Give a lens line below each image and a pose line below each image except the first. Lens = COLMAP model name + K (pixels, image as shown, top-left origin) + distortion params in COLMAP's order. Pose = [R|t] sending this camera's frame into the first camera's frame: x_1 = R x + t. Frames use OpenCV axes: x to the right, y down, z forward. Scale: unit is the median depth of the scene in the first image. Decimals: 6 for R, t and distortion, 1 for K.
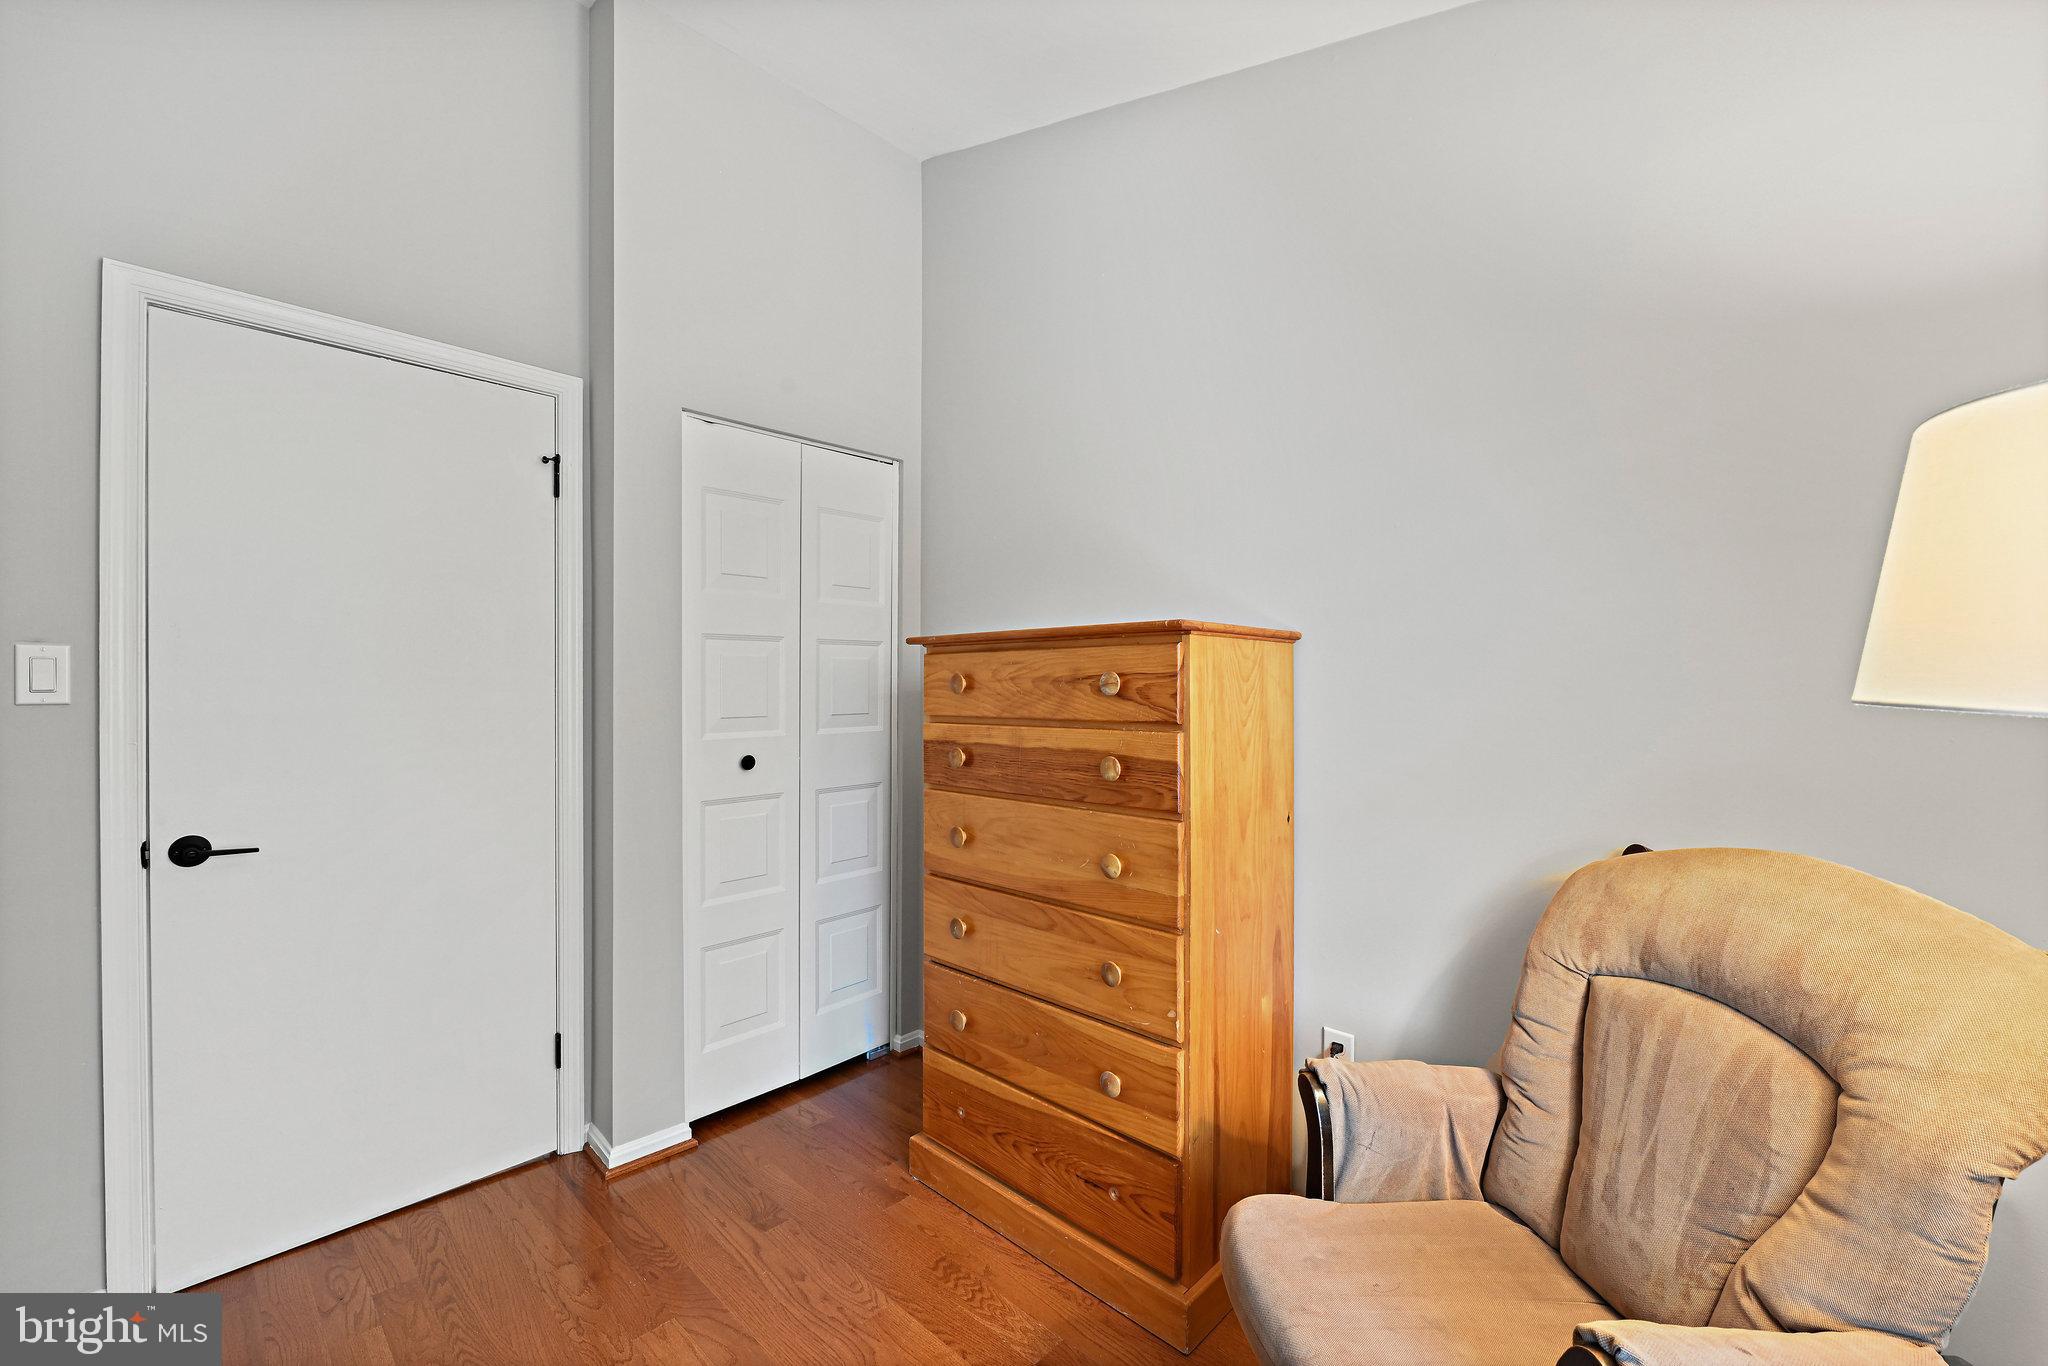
lens RADIAL K [[828.5, 0, 1026.2], [0, 828.5, 690.9], [0, 0, 1]] dist [-0.006541, -0.000546]
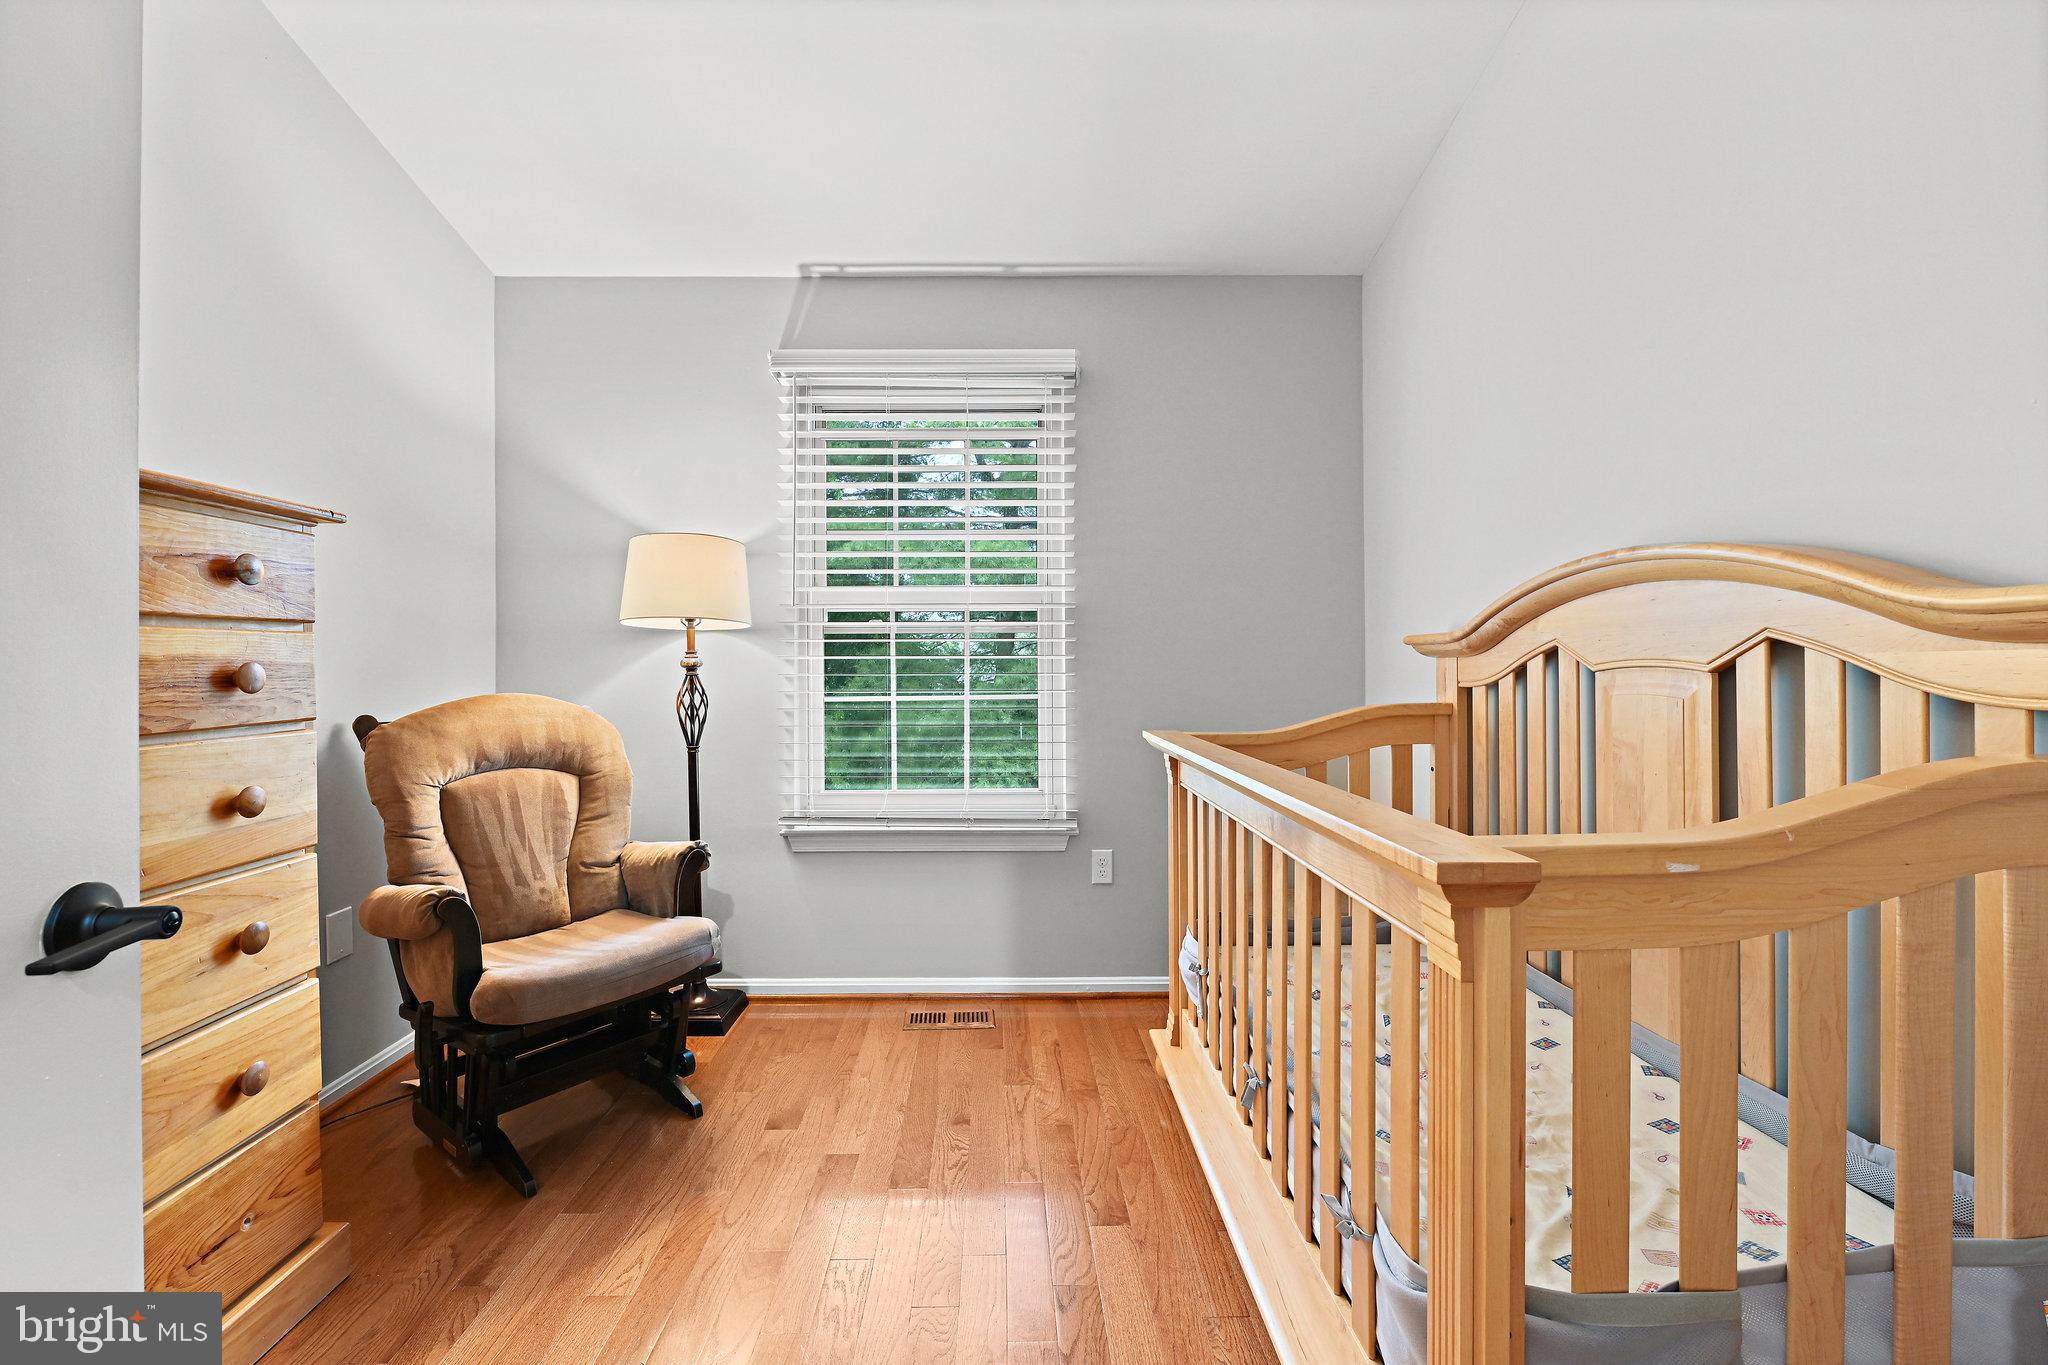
lens RADIAL K [[828.5, 0, 997.0], [0, 828.5, 649.9], [0, 0, 1]] dist [-0.006541, -0.000546]
pose [[-0.686610, 0.013612, 0.726899, -1.225501], [0.005427, 0.999893, -0.013598, 0.105923], [-0.727006, -0.005392, -0.686610, 1.314542]]
